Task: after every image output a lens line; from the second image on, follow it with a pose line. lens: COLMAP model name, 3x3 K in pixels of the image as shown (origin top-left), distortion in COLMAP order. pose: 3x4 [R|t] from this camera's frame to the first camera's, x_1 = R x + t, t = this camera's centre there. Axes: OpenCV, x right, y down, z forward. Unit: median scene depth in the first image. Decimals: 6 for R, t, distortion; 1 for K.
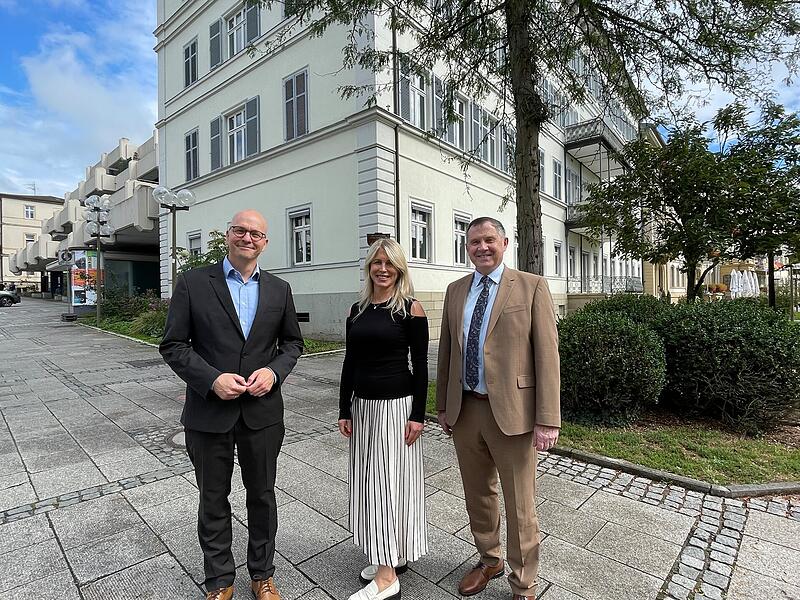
lens RADIAL K [[430.3, 0, 398.2], [0, 430.3, 308.7], [0, 0, 1]] dist [0.001913, 0.000107]
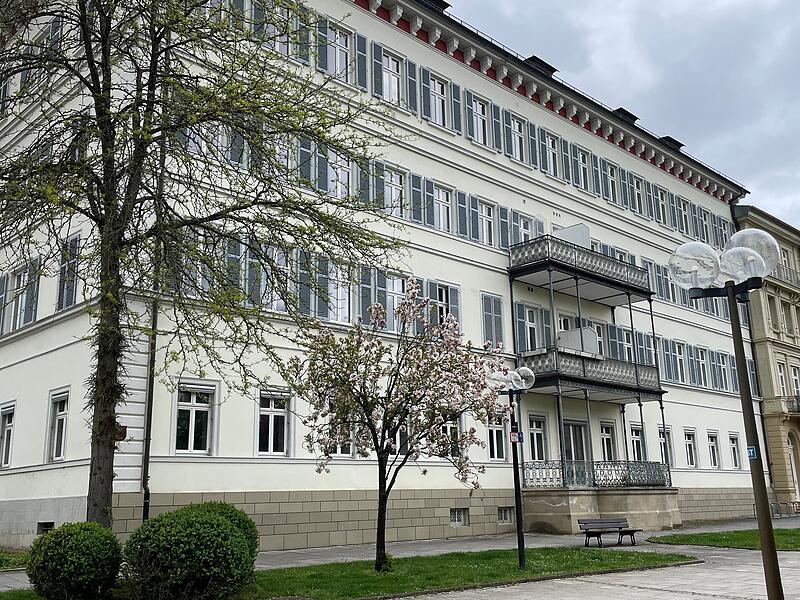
lens RADIAL K [[810.5, 0, 400.0], [0, 810.5, 300.0], [0, 0, 1]] dist [0.066513, -0.010736]
pose [[0.994371, -0.035818, -0.099719, 0.566703], [0.009257, 0.966898, -0.254994, 0.006543], [0.105552, 0.252635, 0.961787, -0.479689]]
